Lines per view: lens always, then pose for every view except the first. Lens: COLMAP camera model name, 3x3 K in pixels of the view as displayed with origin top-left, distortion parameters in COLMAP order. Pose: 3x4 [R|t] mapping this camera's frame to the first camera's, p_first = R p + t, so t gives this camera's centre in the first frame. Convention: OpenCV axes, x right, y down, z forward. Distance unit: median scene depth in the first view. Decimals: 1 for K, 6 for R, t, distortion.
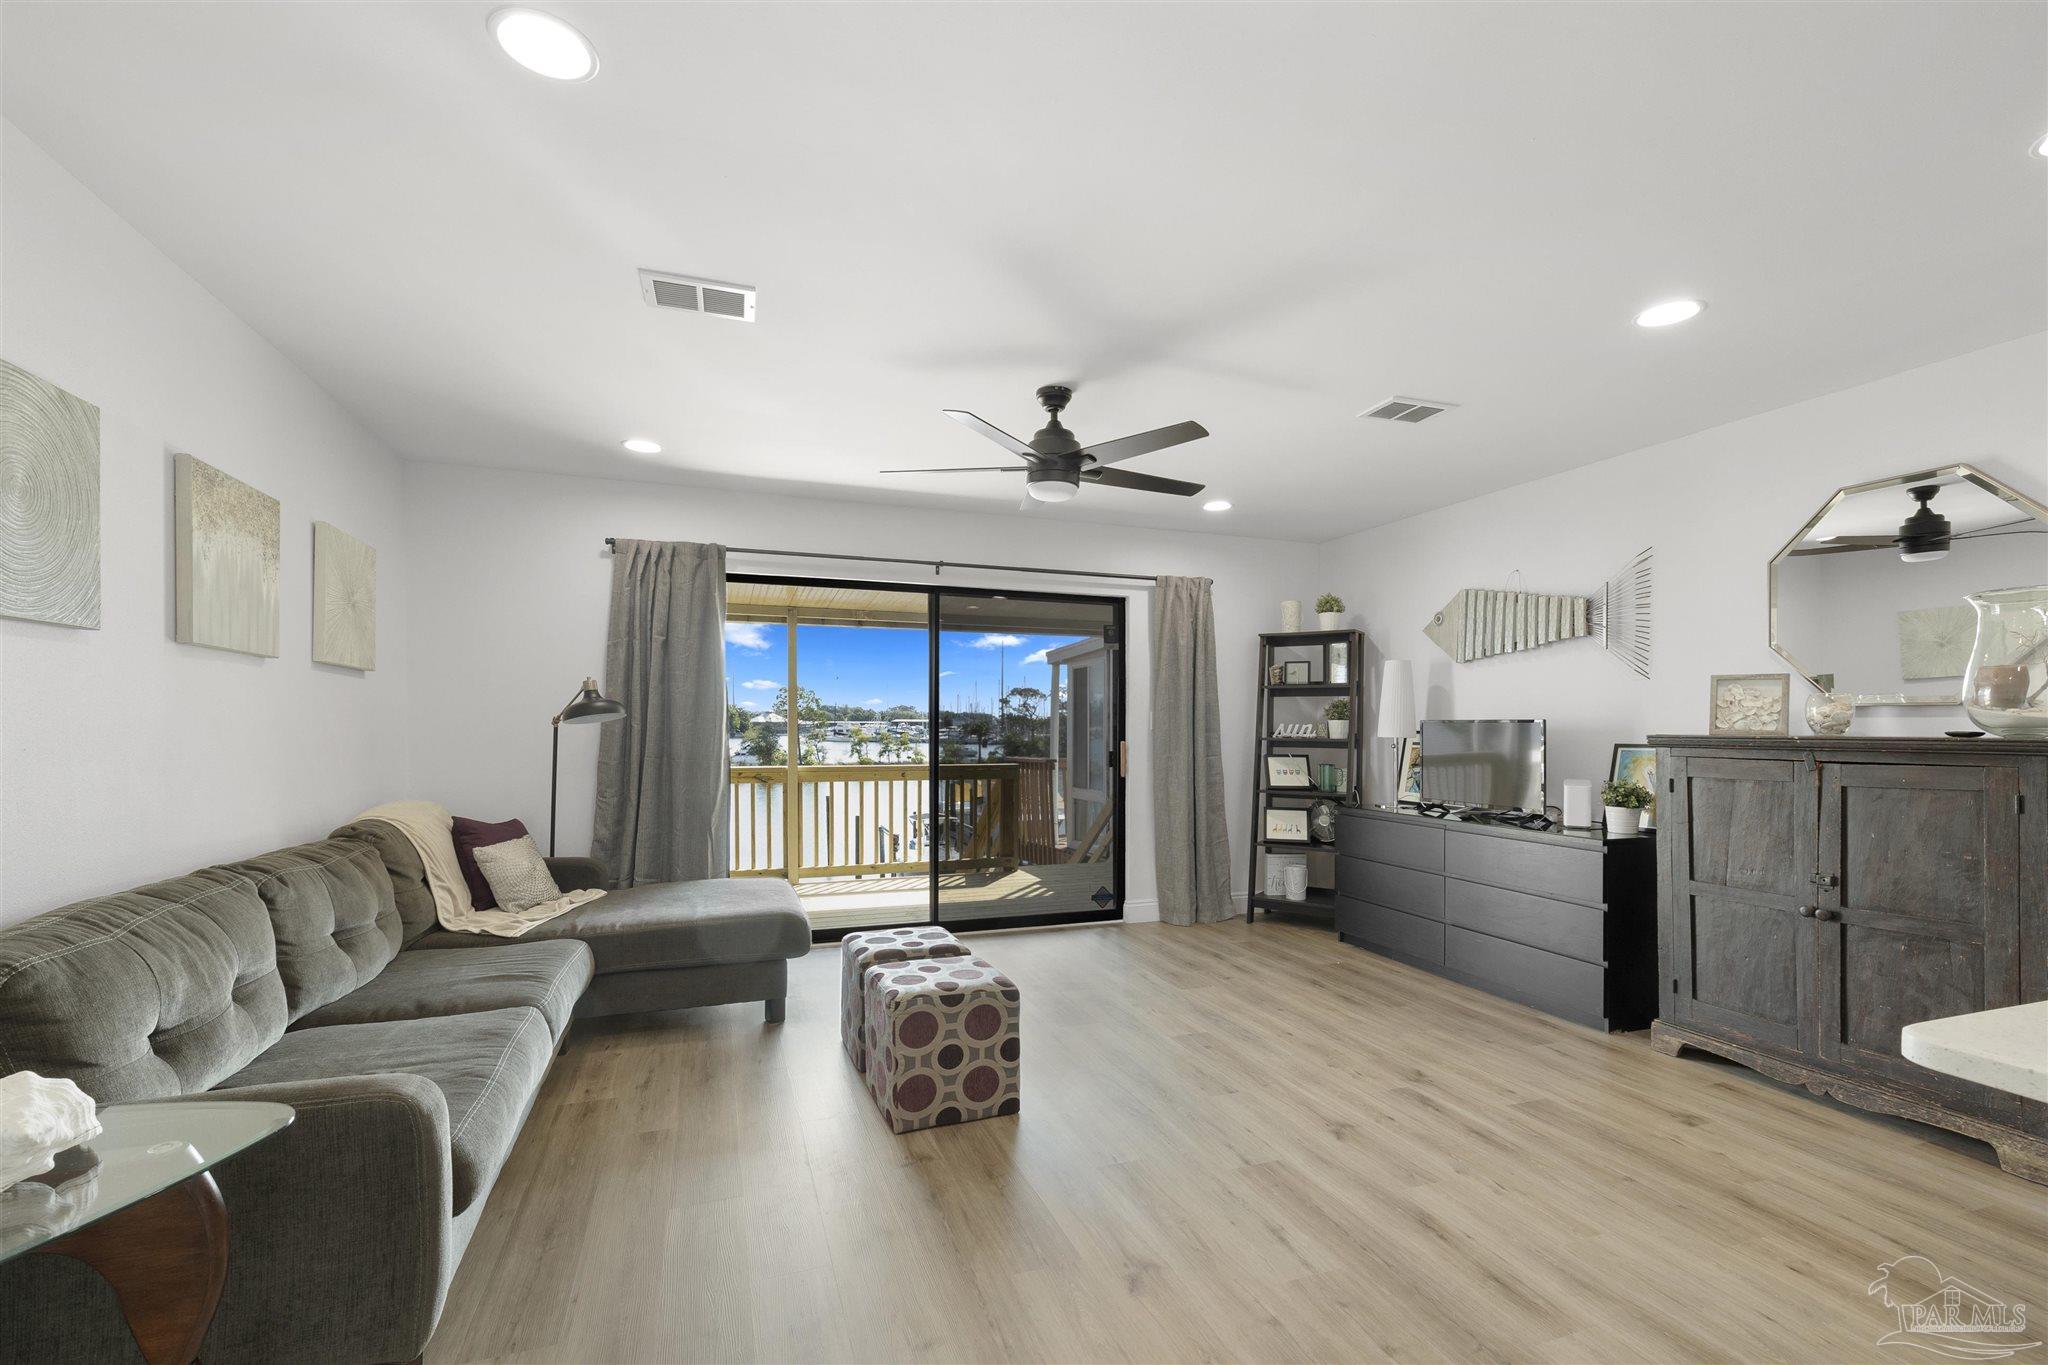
lens RADIAL K [[899.5, 0, 1028.1], [0, 899.5, 724.4], [0, 0, 1]] dist [0.000629, -0.000428]
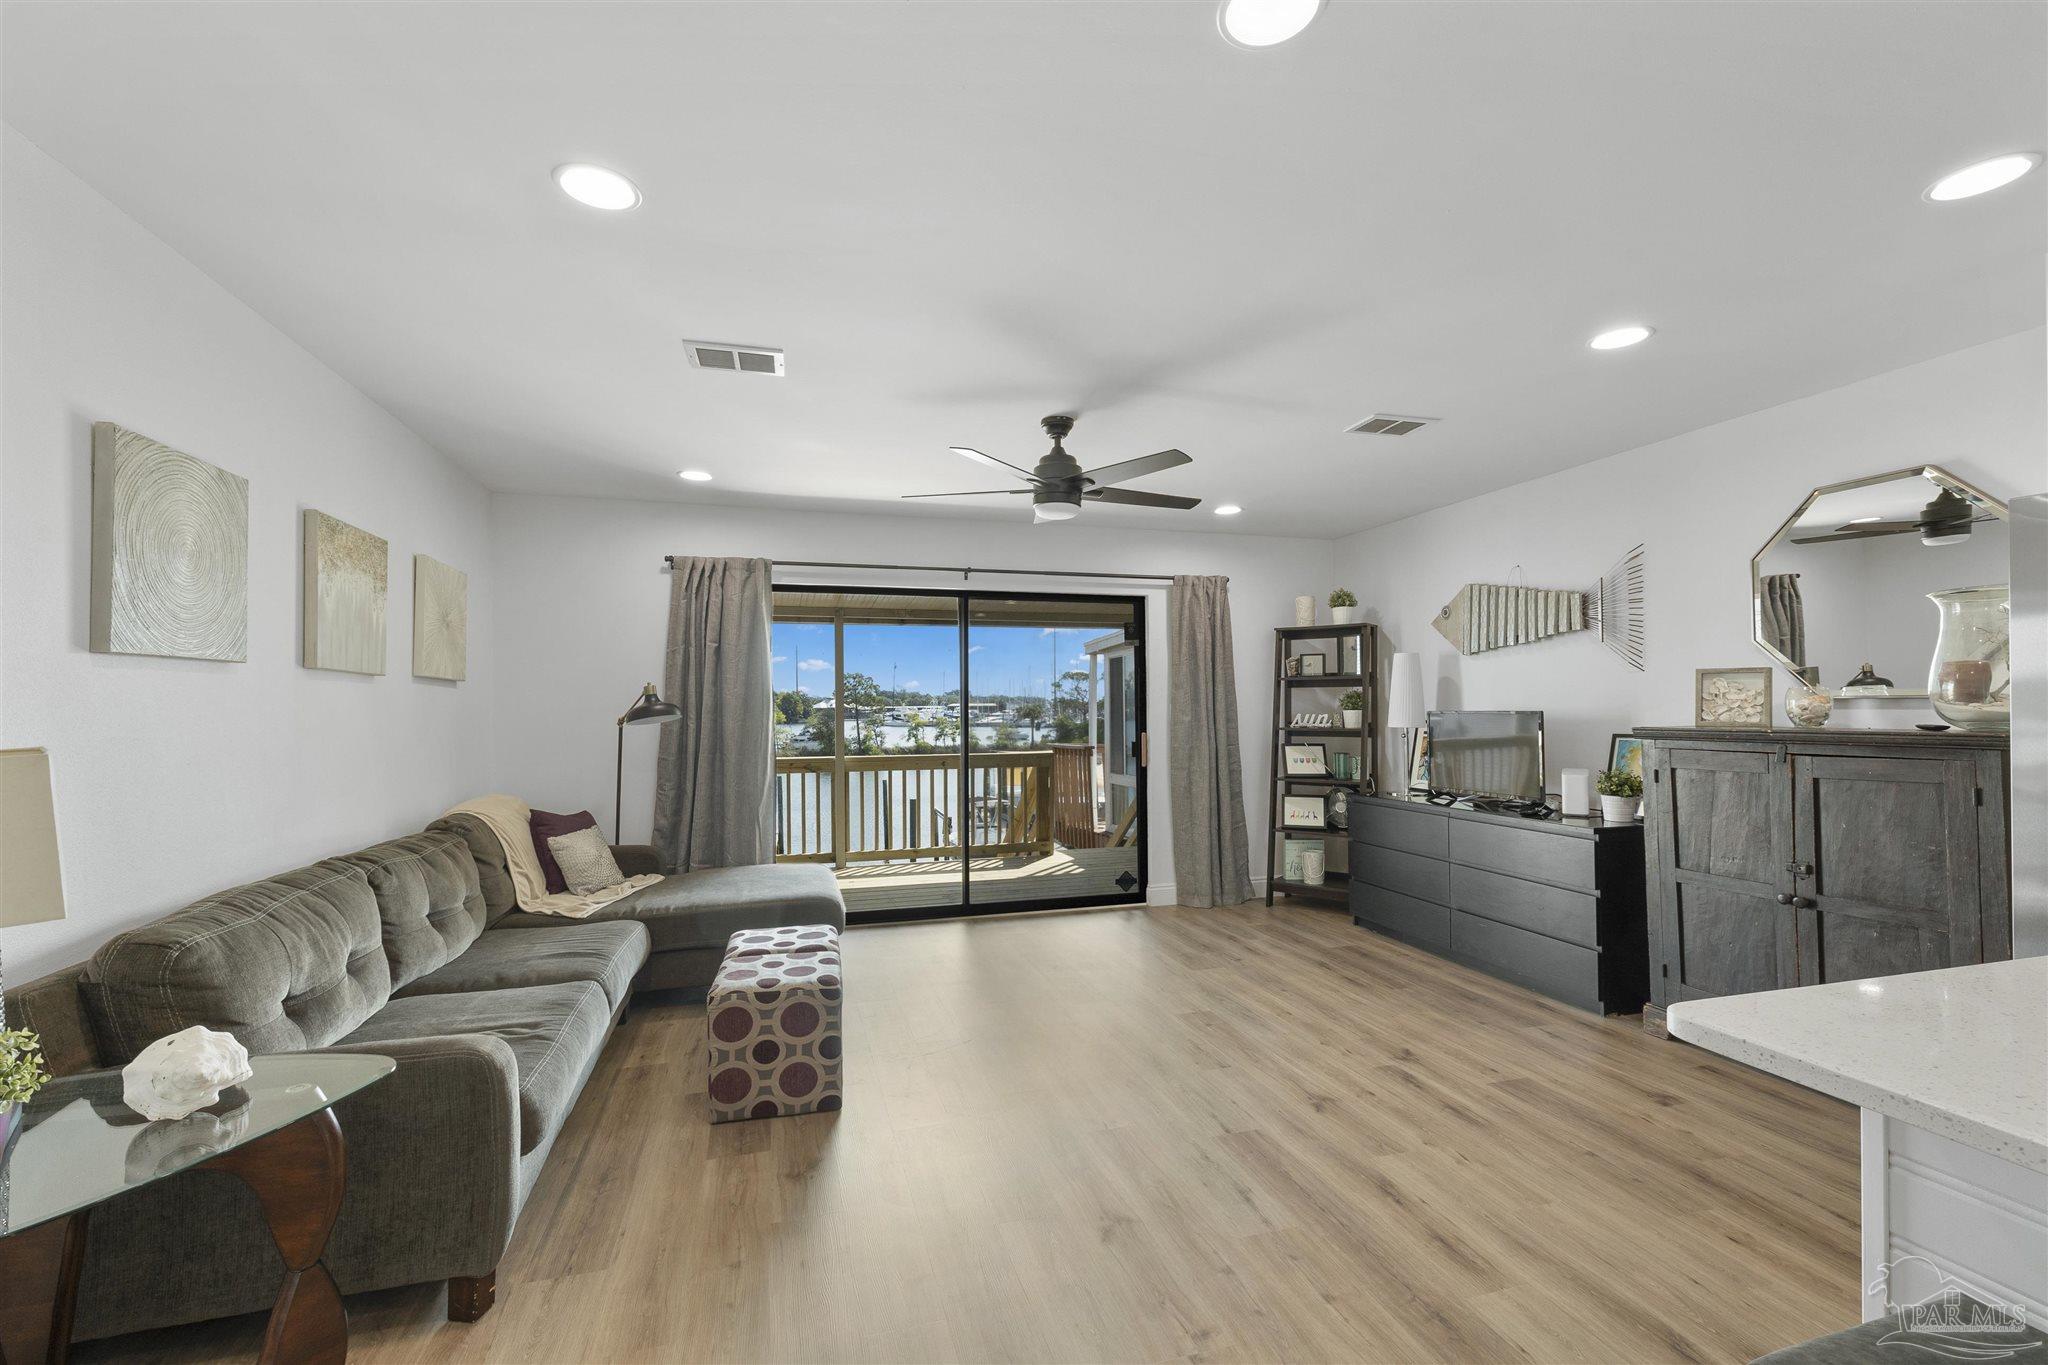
lens RADIAL K [[882.0, 0, 1024.0], [0, 882.0, 682.5], [0, 0, 1]] dist [-0.001490, 0.000349]
pose [[0.997769, -0.012959, -0.065485, 0.058752], [0.011134, 0.999542, -0.028156, -0.021709], [0.065820, 0.027365, 0.997456, -0.073681]]
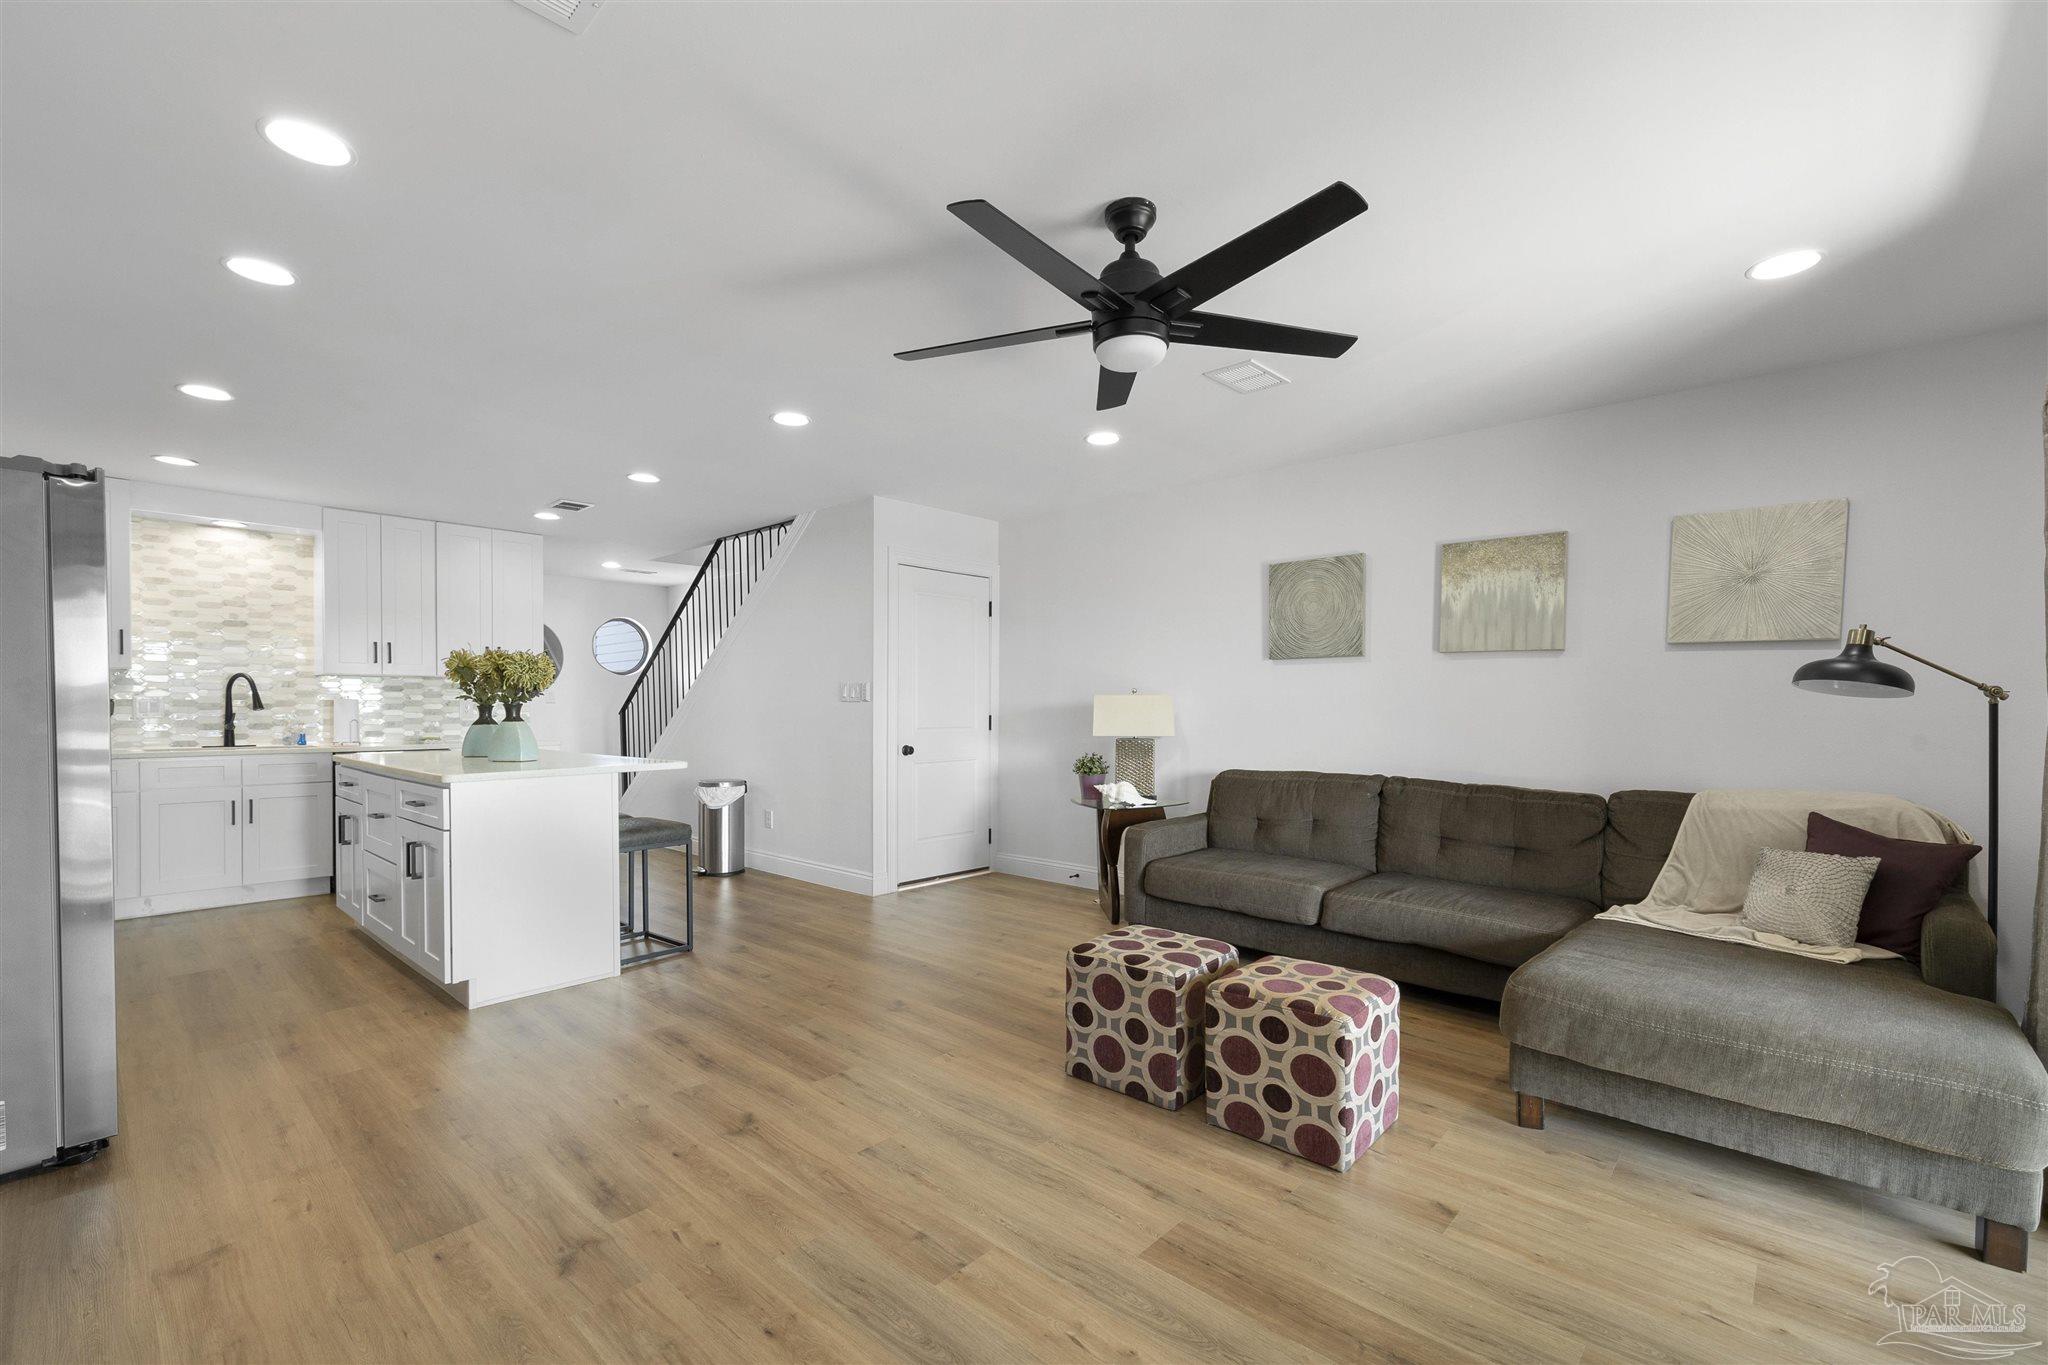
lens RADIAL K [[899.8, 0, 1031.7], [0, 899.8, 690.4], [0, 0, 1]] dist [-0.034337, 0.018815]
pose [[-0.890038, -0.013462, -0.455688, 0.432797], [-0.002903, 0.999711, -0.023863, 0.021524], [0.455877, -0.019916, -0.889820, 1.667640]]
